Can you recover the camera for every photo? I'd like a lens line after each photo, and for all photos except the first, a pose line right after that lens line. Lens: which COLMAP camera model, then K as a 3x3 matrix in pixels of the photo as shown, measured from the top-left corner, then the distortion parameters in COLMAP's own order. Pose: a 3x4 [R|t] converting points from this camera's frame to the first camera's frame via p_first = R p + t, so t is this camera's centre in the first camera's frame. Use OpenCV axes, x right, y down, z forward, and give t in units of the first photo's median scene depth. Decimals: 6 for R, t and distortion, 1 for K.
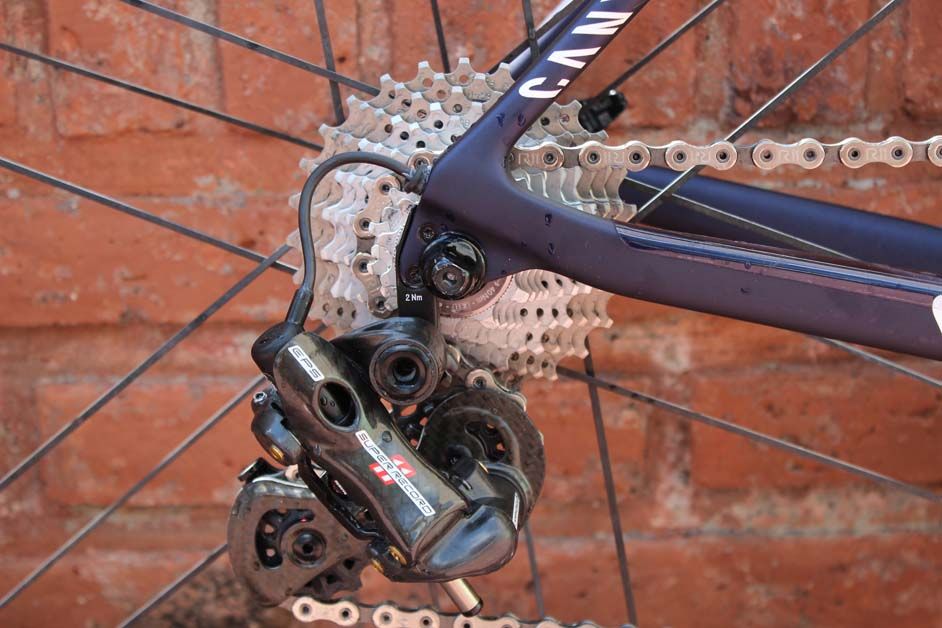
lens RADIAL K [[1948.2, 0, 474.8], [0, 1948.2, 316.0], [0, 0, 1]] dist [0.069562, 0.000000]
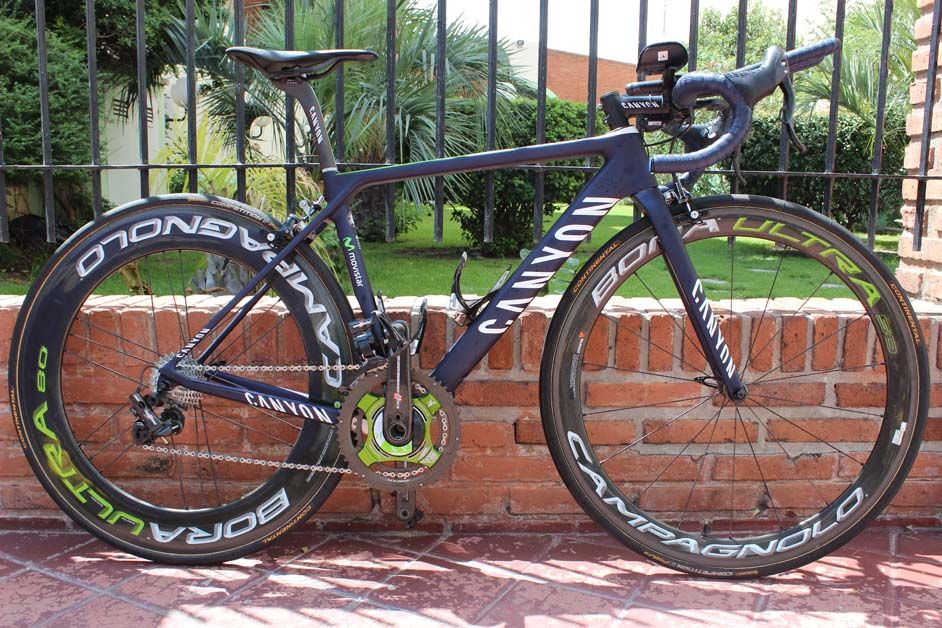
lens RADIAL K [[824.0, 0, 452.0], [0, 824.0, 317.3], [0, 0, 1]] dist [-0.131391, 0.072828]
pose [[0.999646, 0.025682, -0.006960, 0.809692], [-0.026553, 0.979633, -0.199033, 0.224988], [0.001706, 0.199147, 0.979968, -1.366144]]
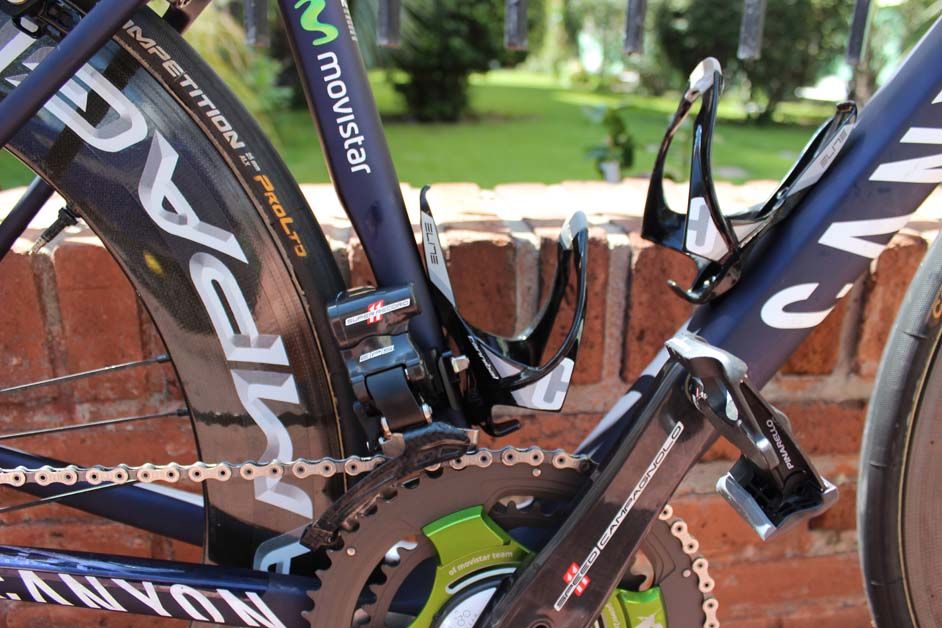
lens RADIAL K [[791.5, 0, 470.3], [0, 791.5, 314.6], [0, 0, 1]] dist [-0.156481, 0.112523]
pose [[0.993935, 0.000542, 0.109969, 0.545242], [0.003625, 0.999283, -0.037687, -0.182871], [-0.109910, 0.037857, 0.993220, 0.288145]]
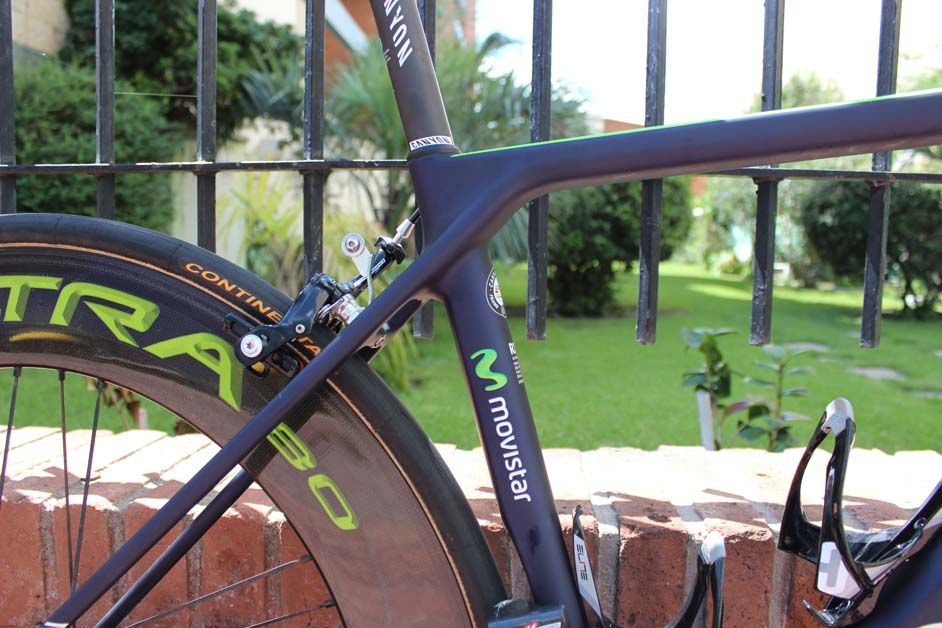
lens RADIAL K [[791.5, 0, 462.6], [0, 791.5, 321.1], [0, 0, 1]] dist [-0.156481, 0.112523]
pose [[0.995972, 0.037478, -0.081459, 0.524975], [-0.057373, 0.964512, -0.257732, -0.291143], [0.068909, 0.261367, 0.962777, 0.177719]]
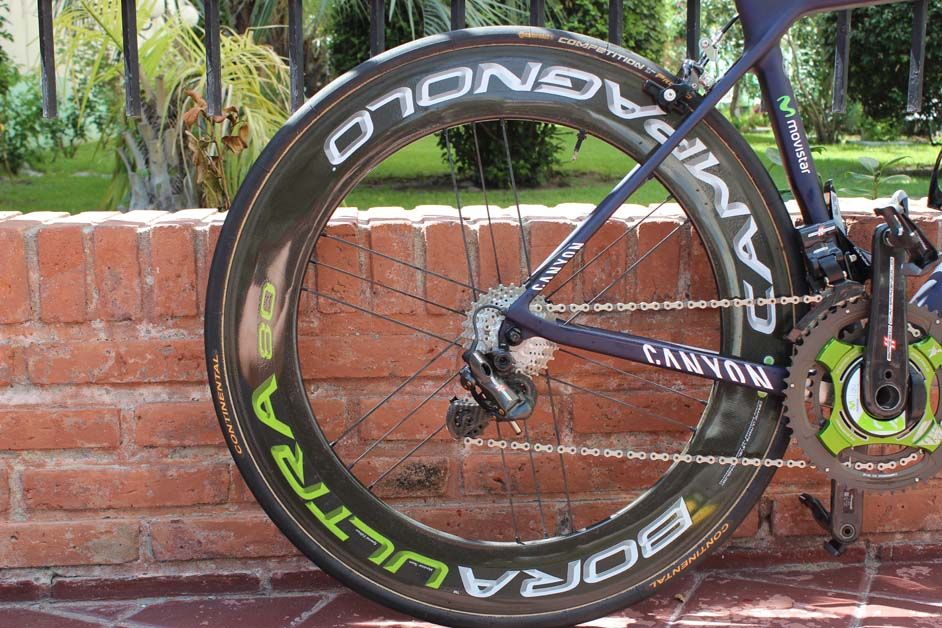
lens RADIAL K [[1227.5, 0, 475.9], [0, 1227.5, 315.9], [0, 0, 1]] dist [-0.041465, 0.000000]
pose [[0.997882, 0.000454, 0.065042, -0.214284], [0.010908, 0.984645, -0.174226, 0.312235], [-0.064122, 0.174567, 0.982555, -1.171964]]
